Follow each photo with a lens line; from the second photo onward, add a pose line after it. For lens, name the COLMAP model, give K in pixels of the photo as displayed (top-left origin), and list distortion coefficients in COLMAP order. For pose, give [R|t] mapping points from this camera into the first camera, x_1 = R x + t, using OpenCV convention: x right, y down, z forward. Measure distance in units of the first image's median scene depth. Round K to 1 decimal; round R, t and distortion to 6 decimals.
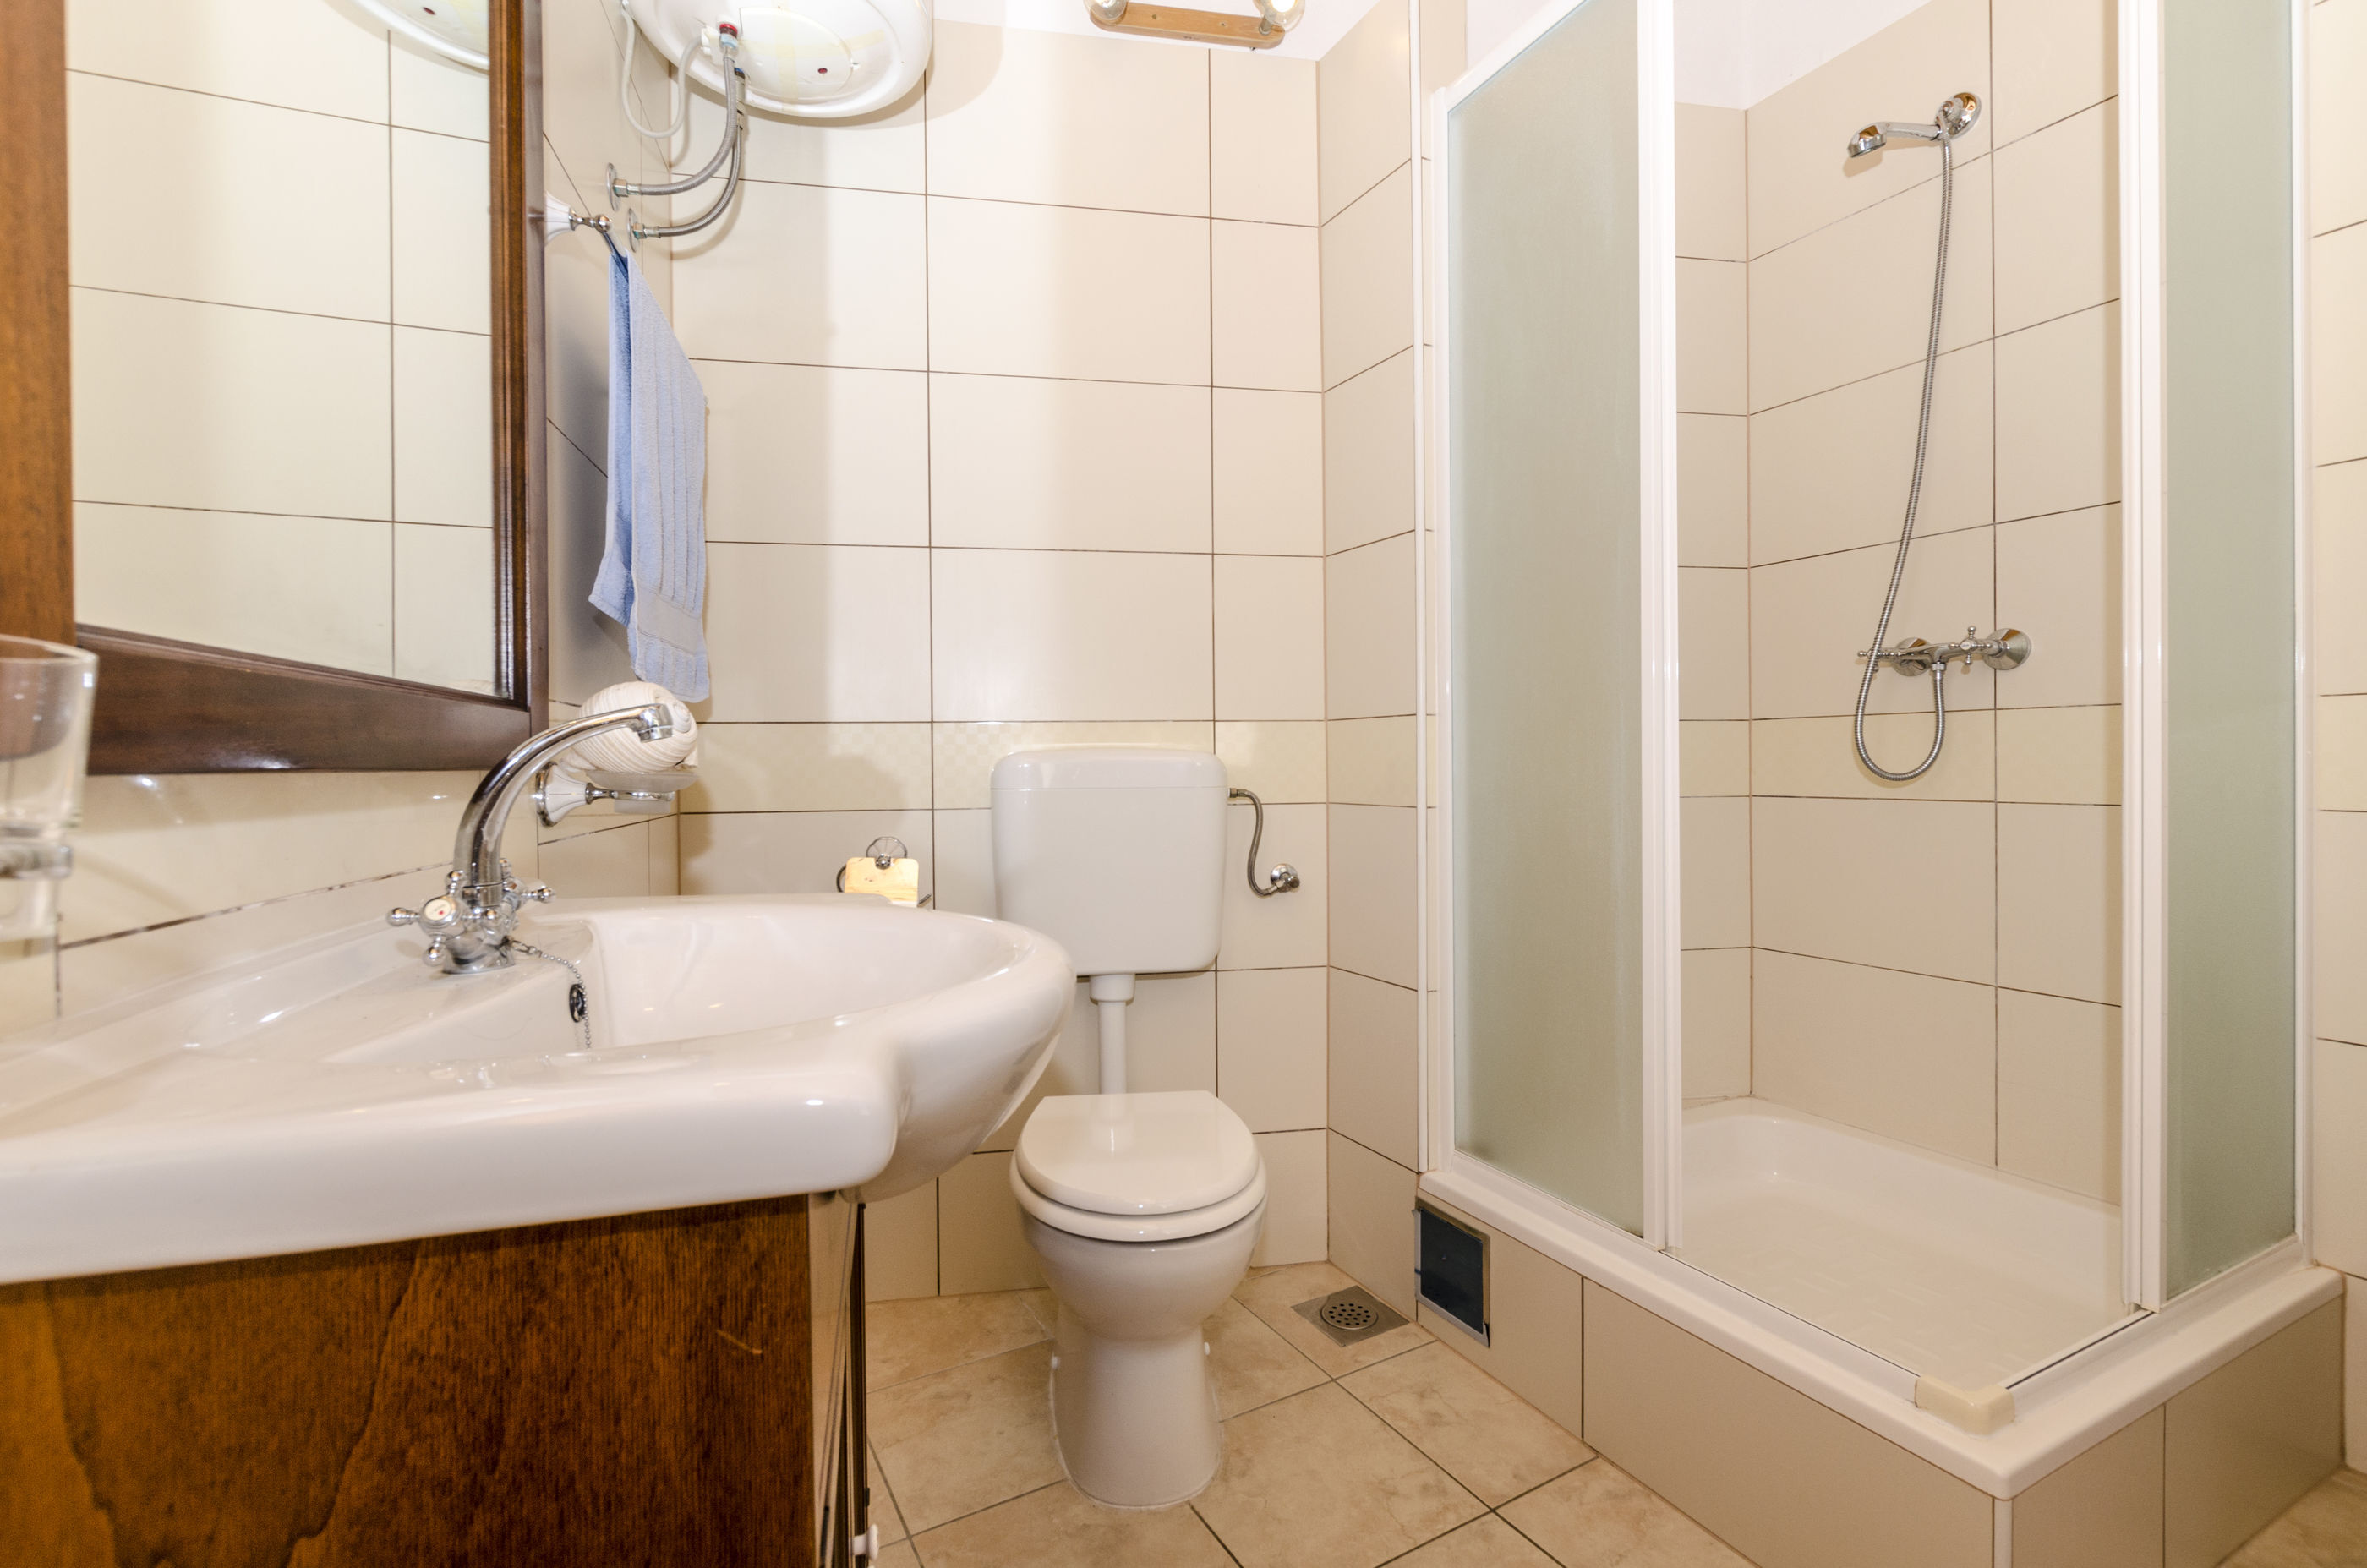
lens RADIAL K [[1071.9, 0, 1184.1], [0, 1071.9, 770.0], [0, 0, 1]] dist [0.001161, -0.001984]
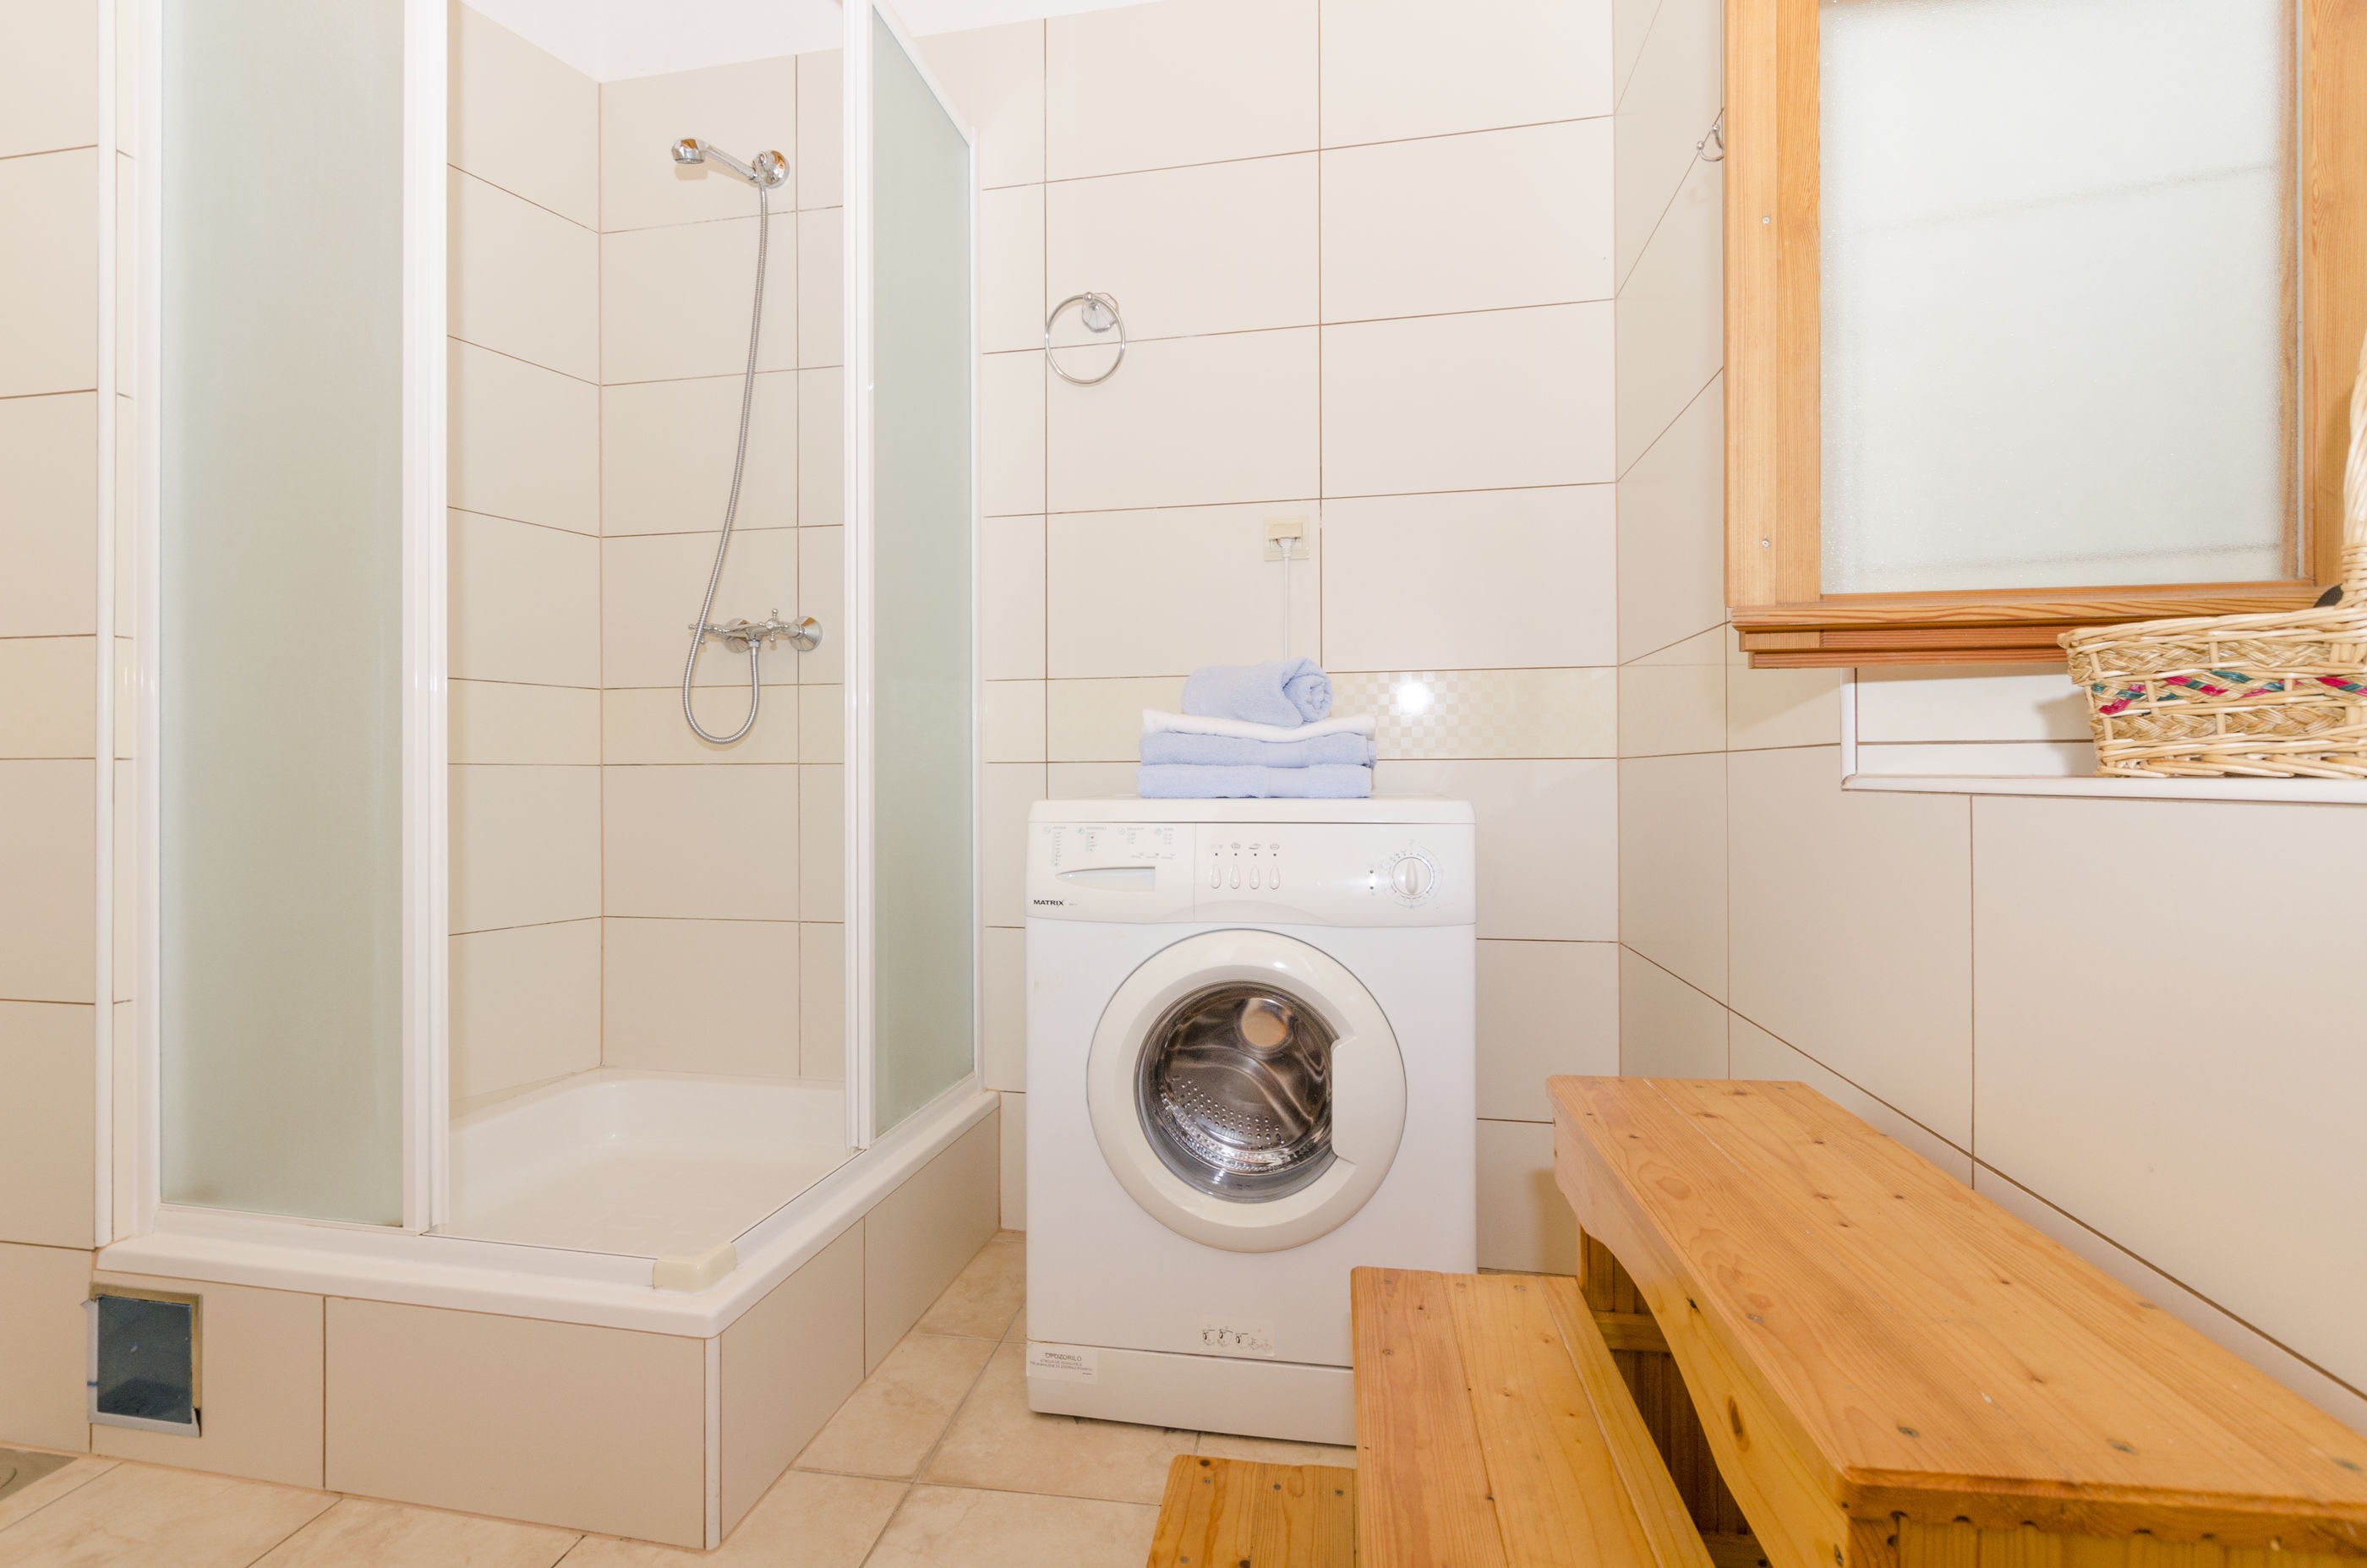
lens RADIAL K [[1071.9, 0, 1200.4], [0, 1071.9, 771.6], [0, 0, 1]] dist [0.001161, -0.001984]
pose [[0.617670, 0.011353, 0.786355, 0.108167], [0.002264, 0.999866, -0.016213, 0.059288], [-0.786434, 0.011795, 0.617562, -0.070413]]
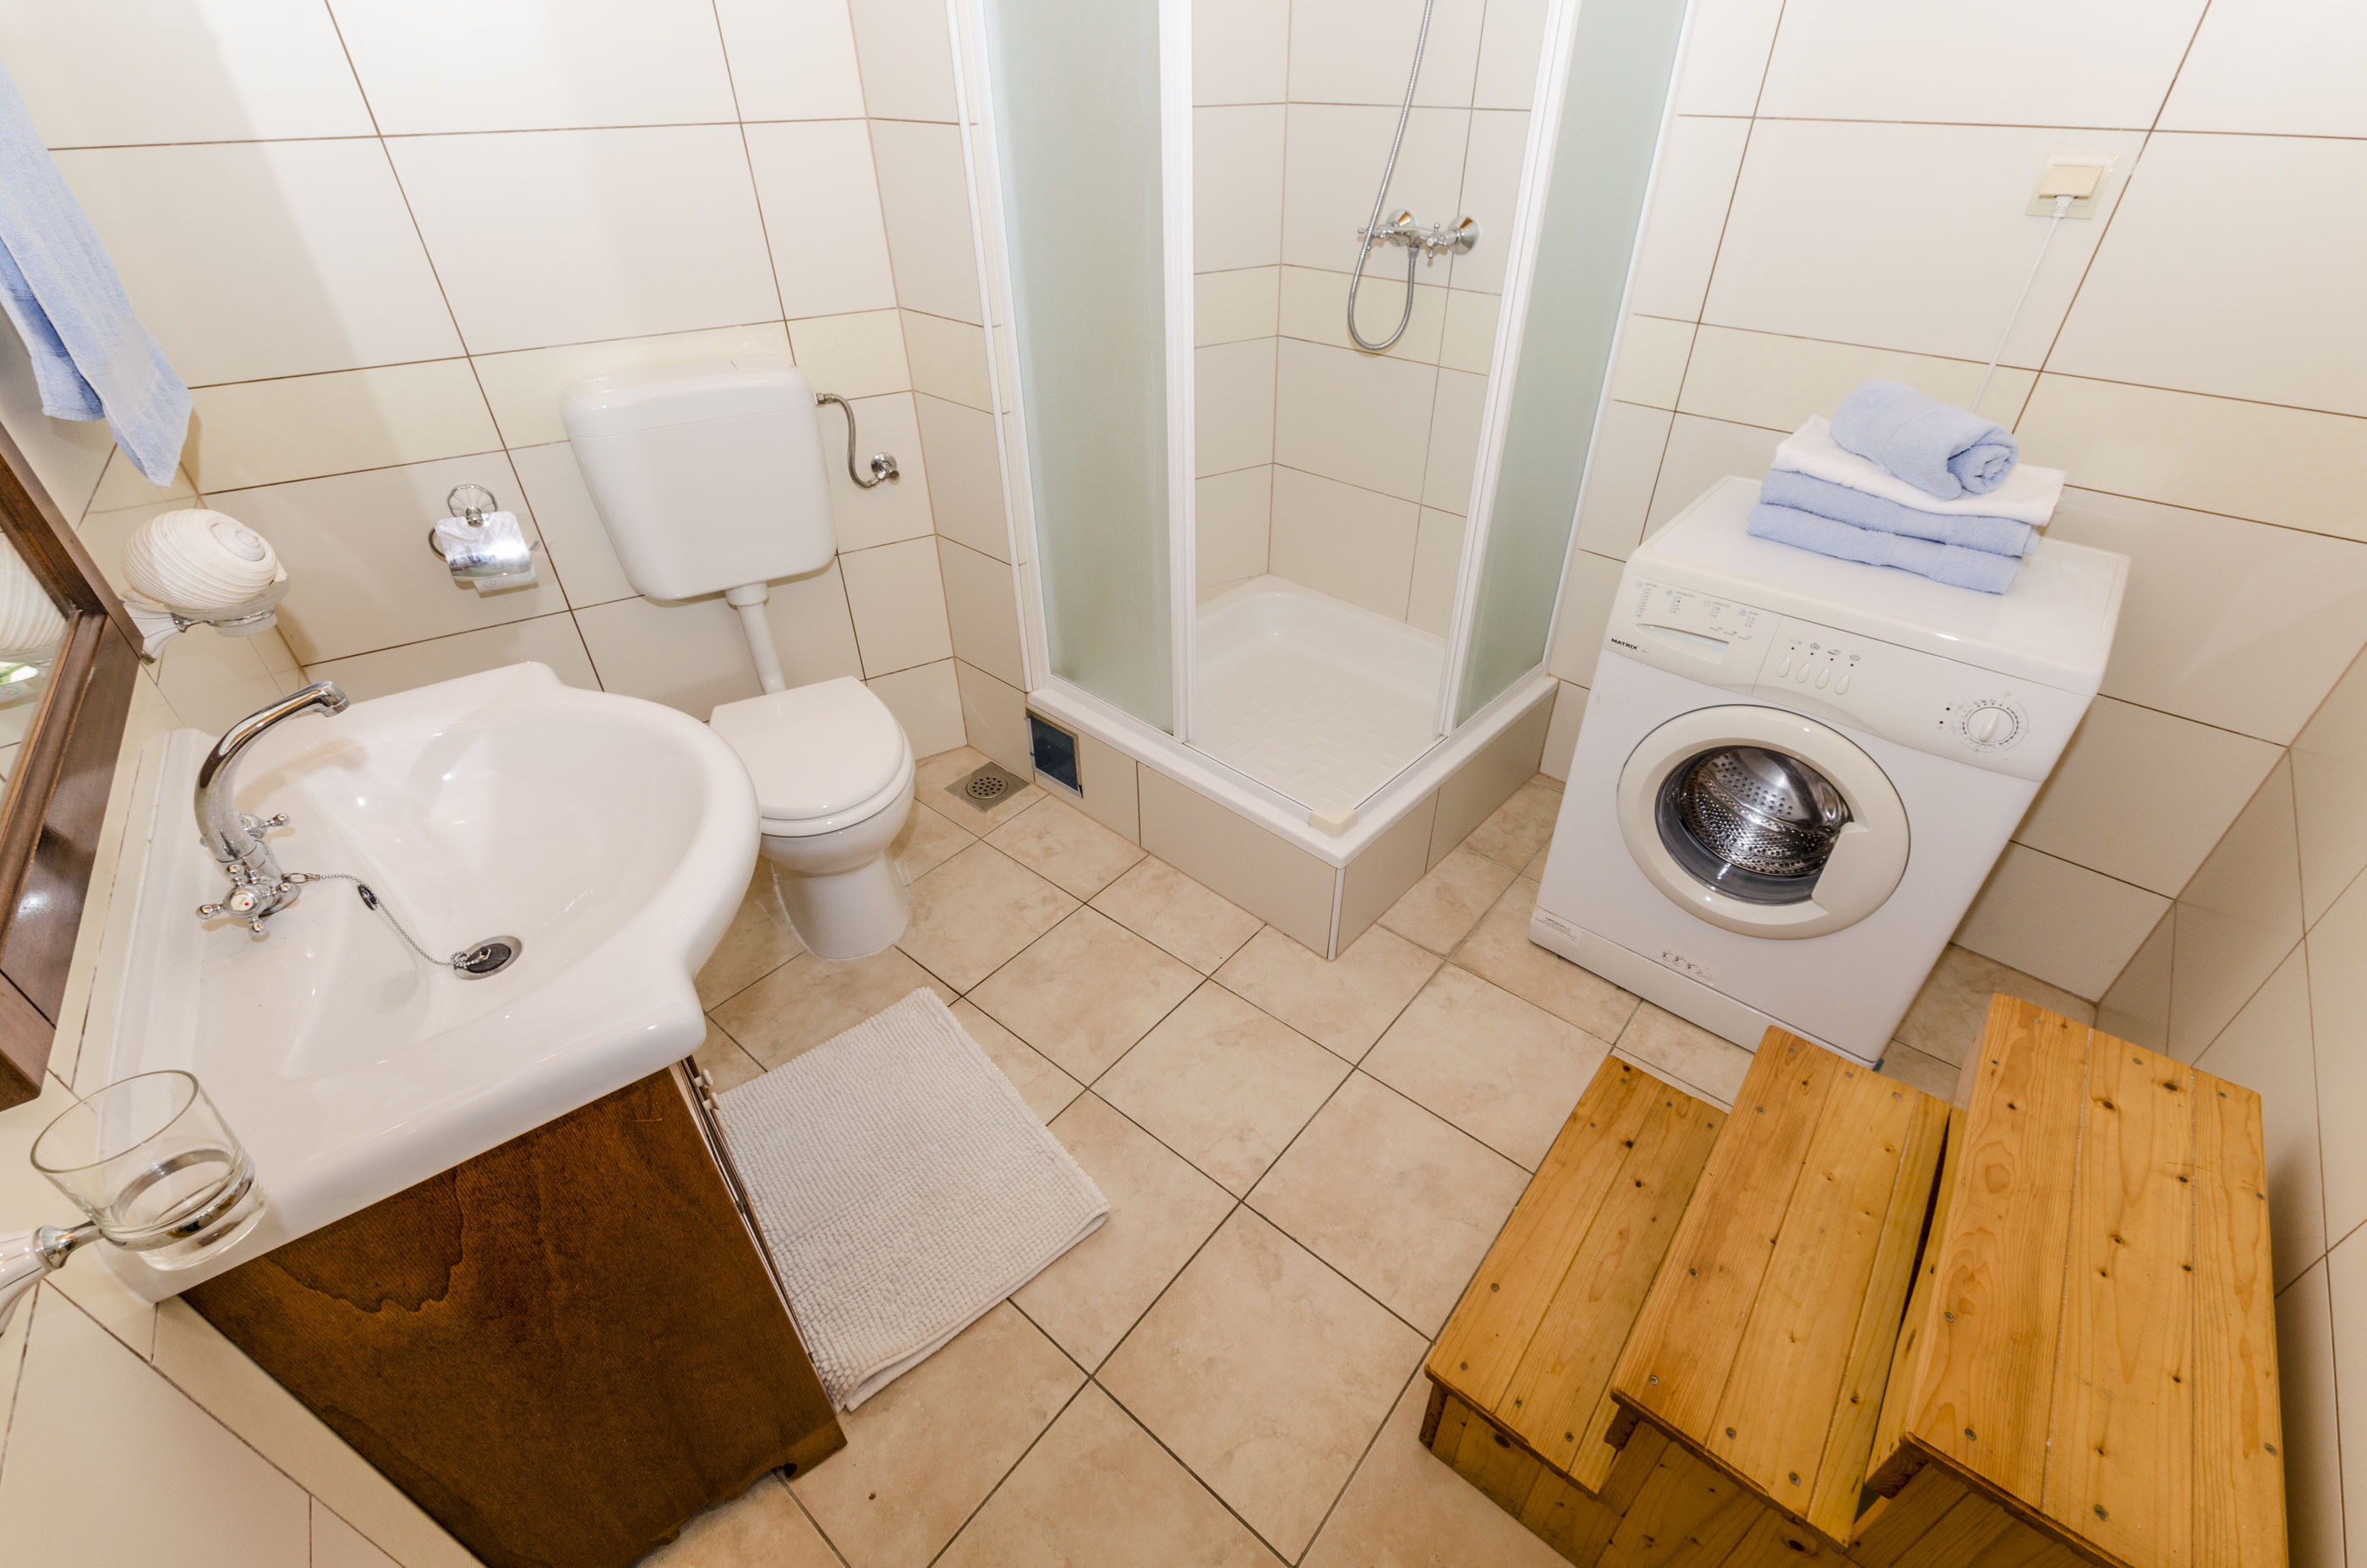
lens RADIAL K [[1026.6, 0, 1190.2], [0, 1026.6, 785.6], [0, 0, 1]] dist [0.009608, -0.004016]
pose [[0.937588, -0.203088, 0.282284, 0.026395], [0.001303, 0.813792, 0.581154, -0.282434], [-0.347746, -0.544516, 0.763266, -0.115150]]
